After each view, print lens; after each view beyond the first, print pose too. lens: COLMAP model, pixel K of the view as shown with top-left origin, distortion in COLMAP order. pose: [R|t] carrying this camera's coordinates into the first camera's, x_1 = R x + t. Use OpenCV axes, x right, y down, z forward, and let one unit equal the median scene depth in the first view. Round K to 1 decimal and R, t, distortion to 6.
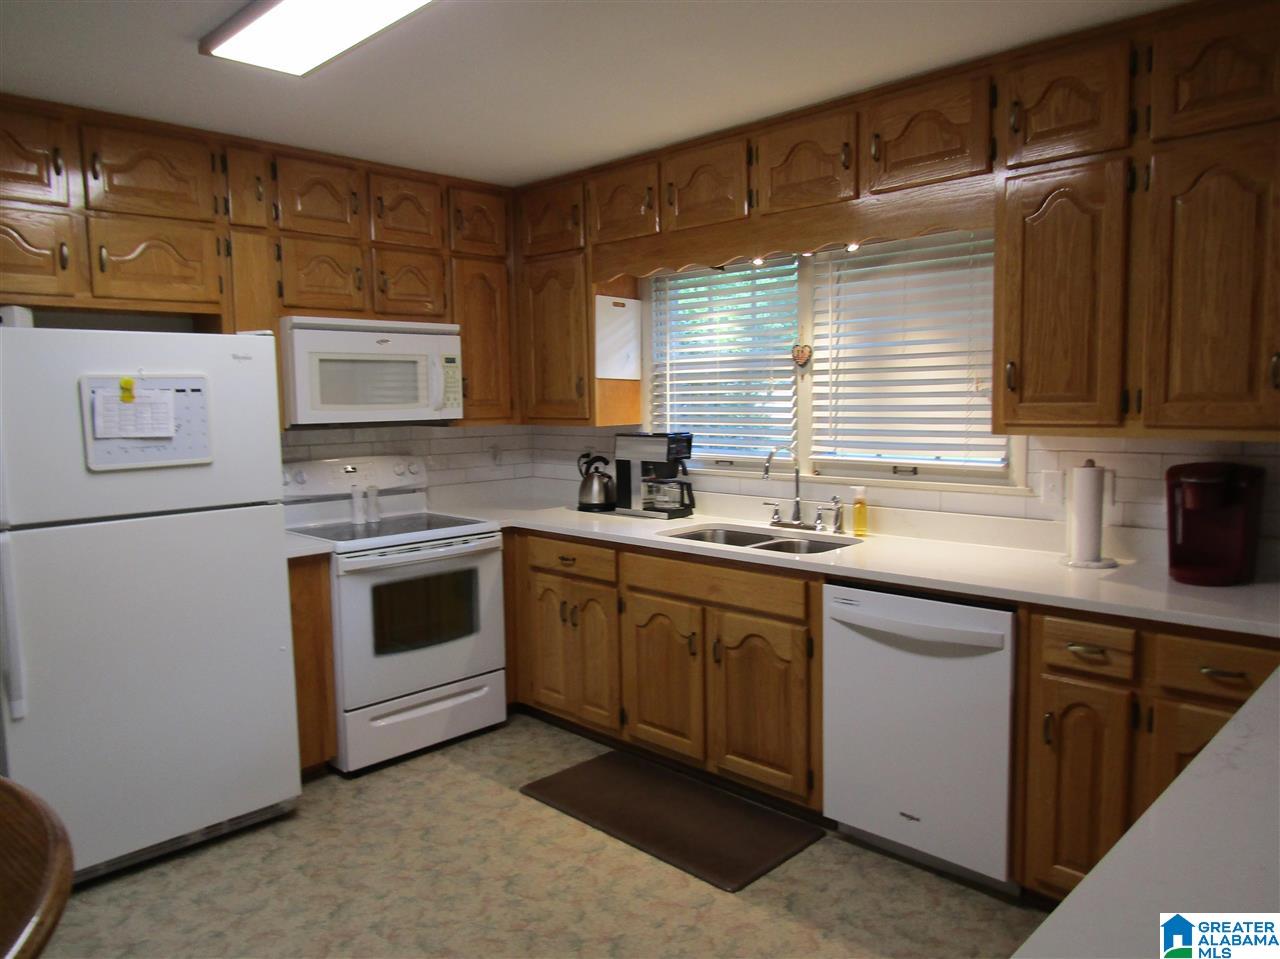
lens RADIAL K [[903.3, 0, 642.9], [0, 903.3, 477.1], [0, 0, 1]] dist [-0.013798, -0.000816]
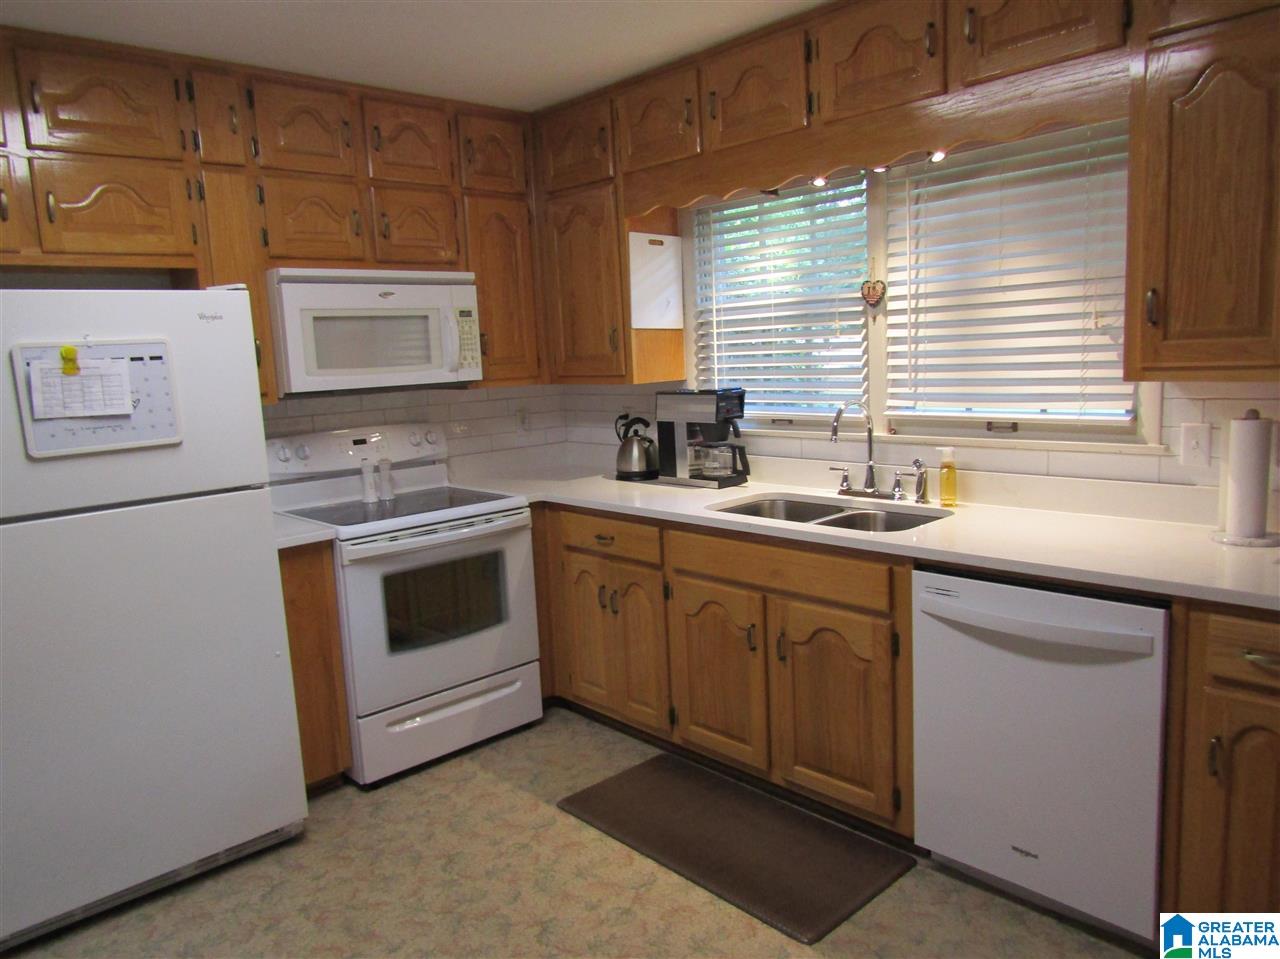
lens RADIAL K [[903.3, 0, 643.1], [0, 903.3, 477.8], [0, 0, 1]] dist [-0.013798, -0.000816]
pose [[0.998384, -0.025360, -0.050851, -0.000642], [0.027991, 0.998270, 0.051706, -0.012799], [0.049451, -0.053046, 0.997367, 0.150268]]
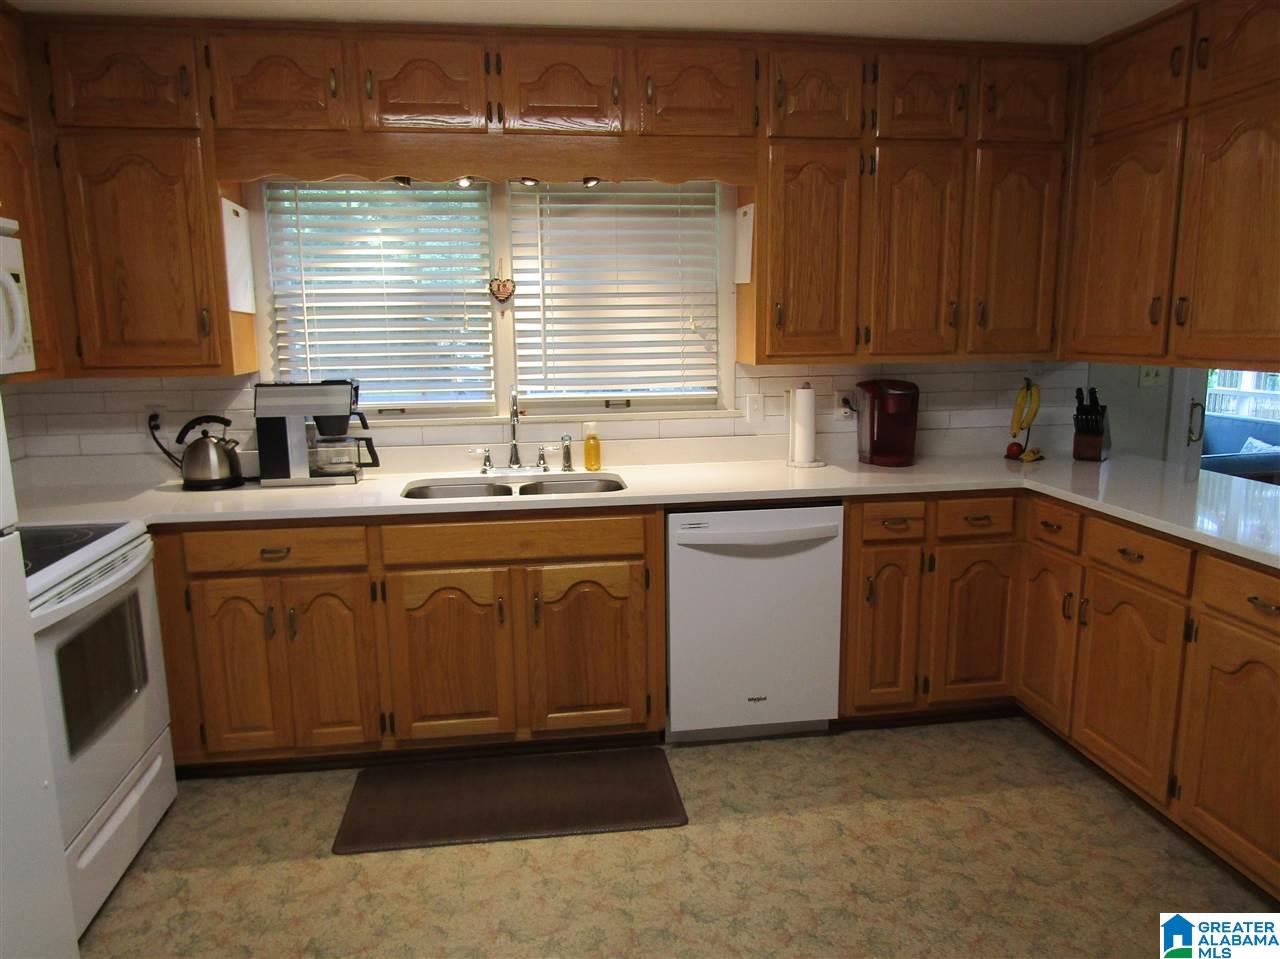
lens RADIAL K [[903.3, 0, 634.7], [0, 903.3, 476.8], [0, 0, 1]] dist [-0.013798, -0.000816]
pose [[0.609708, -0.124407, 0.782802, -0.547896], [0.074961, 0.992230, 0.099304, -0.026505], [-0.789073, -0.001867, 0.614296, 0.338067]]
